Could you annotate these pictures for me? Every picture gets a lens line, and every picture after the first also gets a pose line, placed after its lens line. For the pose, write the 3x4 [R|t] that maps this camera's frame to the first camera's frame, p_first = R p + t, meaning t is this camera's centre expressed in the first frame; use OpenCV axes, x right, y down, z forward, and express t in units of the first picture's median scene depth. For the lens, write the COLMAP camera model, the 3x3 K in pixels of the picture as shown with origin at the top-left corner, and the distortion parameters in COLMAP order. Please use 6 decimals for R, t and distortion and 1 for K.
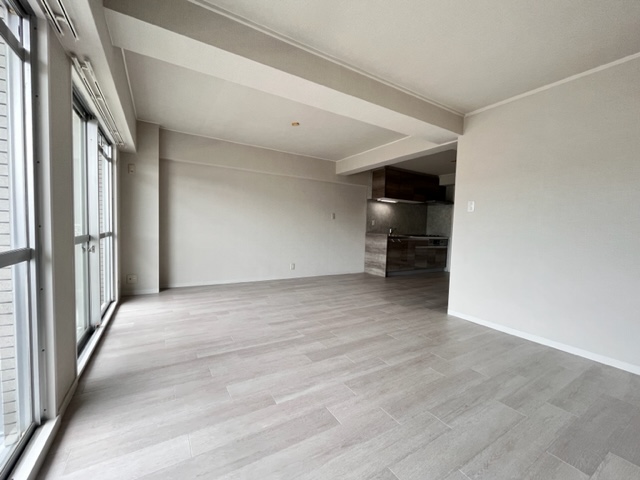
lens RADIAL K [[262.0, 0, 319.7], [0, 262.0, 240.7], [0, 0, 1]] dist [0.001335, 0.000337]
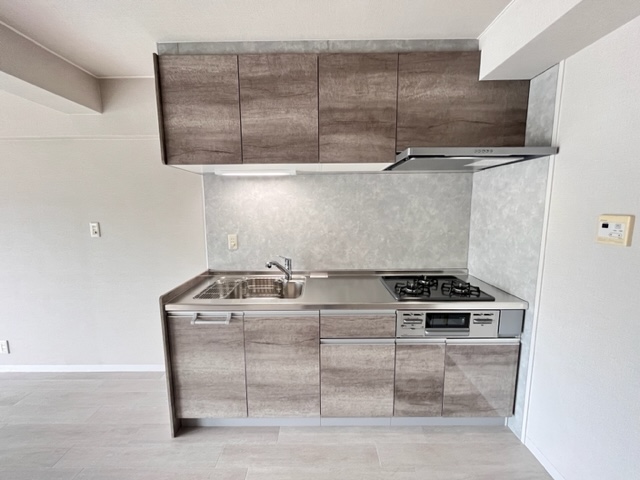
lens RADIAL K [[262.0, 0, 319.6], [0, 262.0, 239.9], [0, 0, 1]] dist [0.001335, 0.000337]
pose [[0.851320, 0.032527, -0.523637, 0.582968], [0.004635, 0.997571, 0.069504, -0.110018], [0.524626, -0.061597, 0.849101, 0.911112]]
